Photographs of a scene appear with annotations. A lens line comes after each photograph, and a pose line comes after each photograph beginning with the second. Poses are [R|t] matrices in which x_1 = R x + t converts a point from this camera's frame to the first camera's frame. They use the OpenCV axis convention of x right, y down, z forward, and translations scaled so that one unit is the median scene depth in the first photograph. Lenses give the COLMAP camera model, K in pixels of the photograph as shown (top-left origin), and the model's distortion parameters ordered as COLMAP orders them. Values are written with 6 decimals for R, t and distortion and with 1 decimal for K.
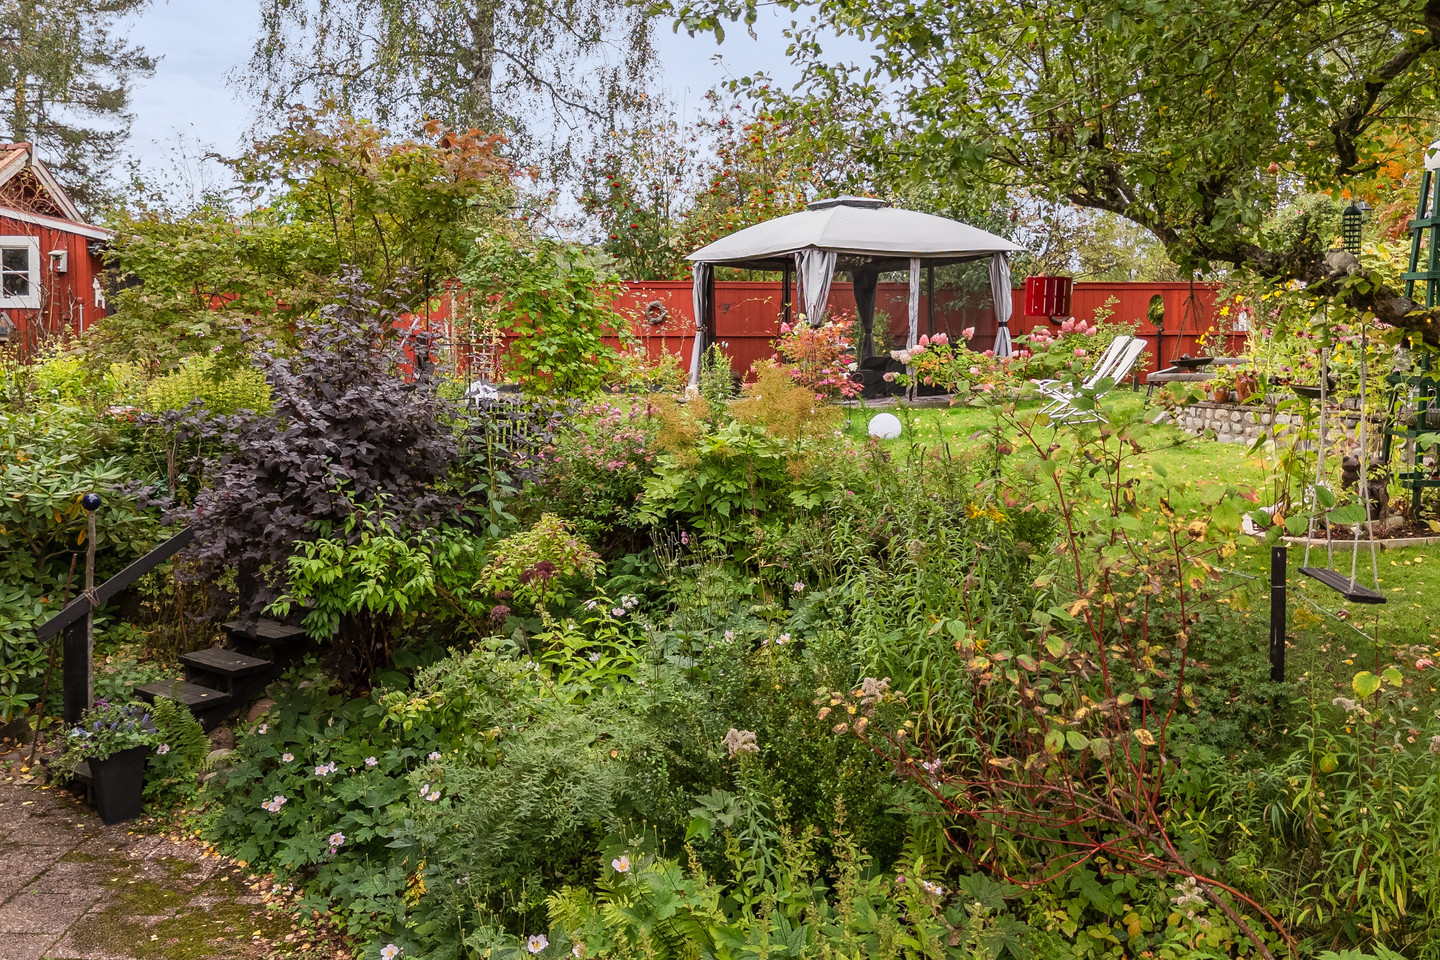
lens RADIAL K [[733.5, 0, 704.2], [0, 733.5, 477.0], [0, 0, 1]] dist [0.039281, -0.017716]
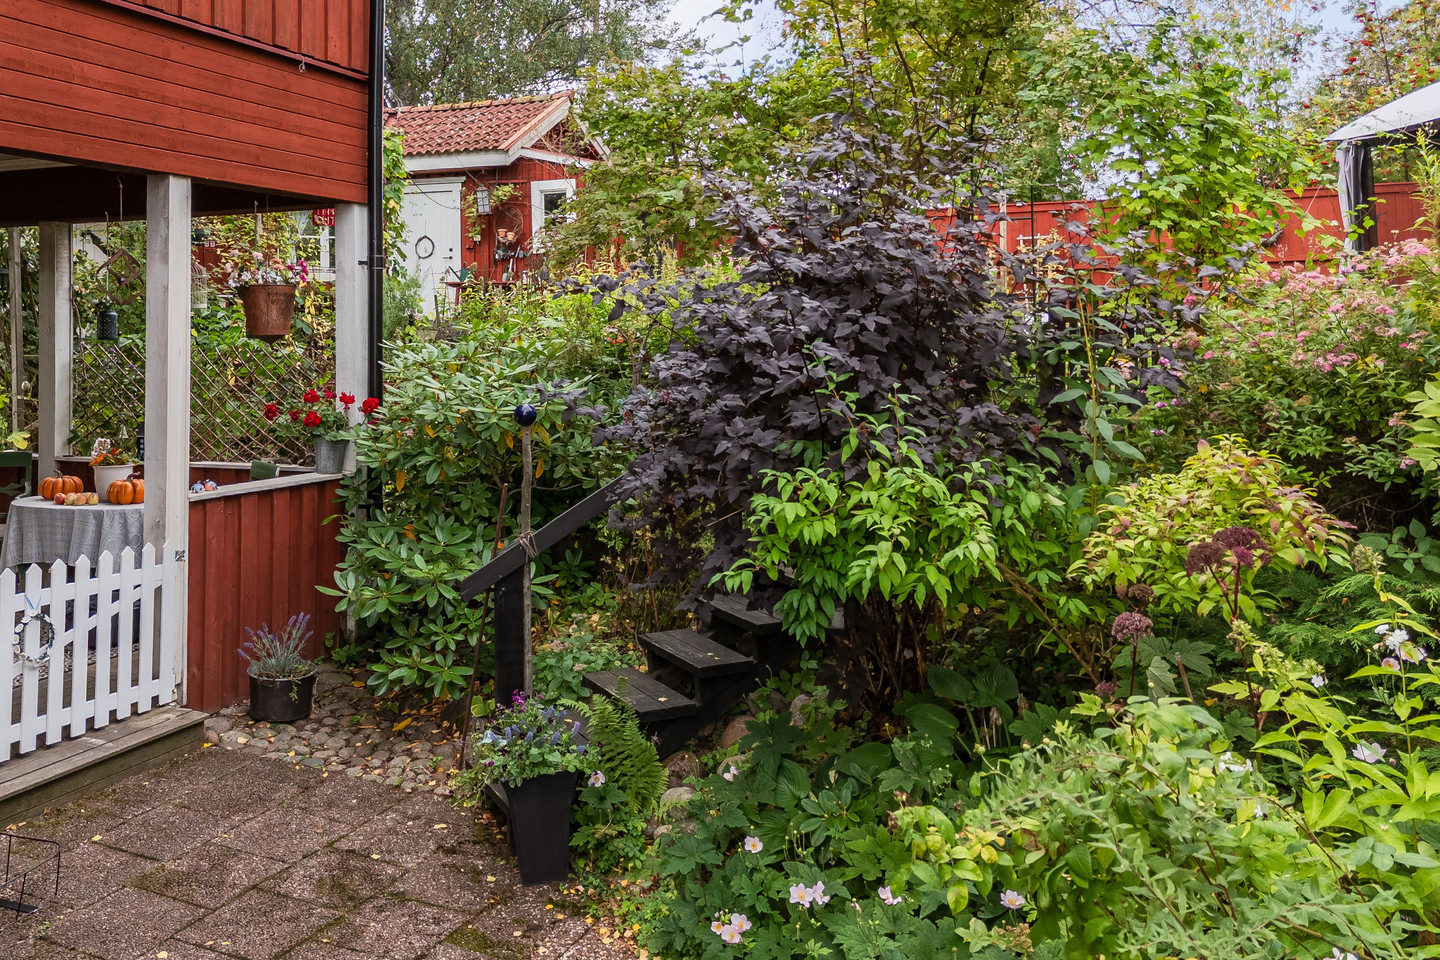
lens RADIAL K [[733.5, 0, 704.2], [0, 733.5, 477.0], [0, 0, 1]] dist [0.039281, -0.017716]
pose [[0.761798, -0.013327, -0.647678, -0.191521], [0.026941, 0.999575, 0.011121, 0.078255], [0.647255, -0.025921, 0.761833, 0.483815]]
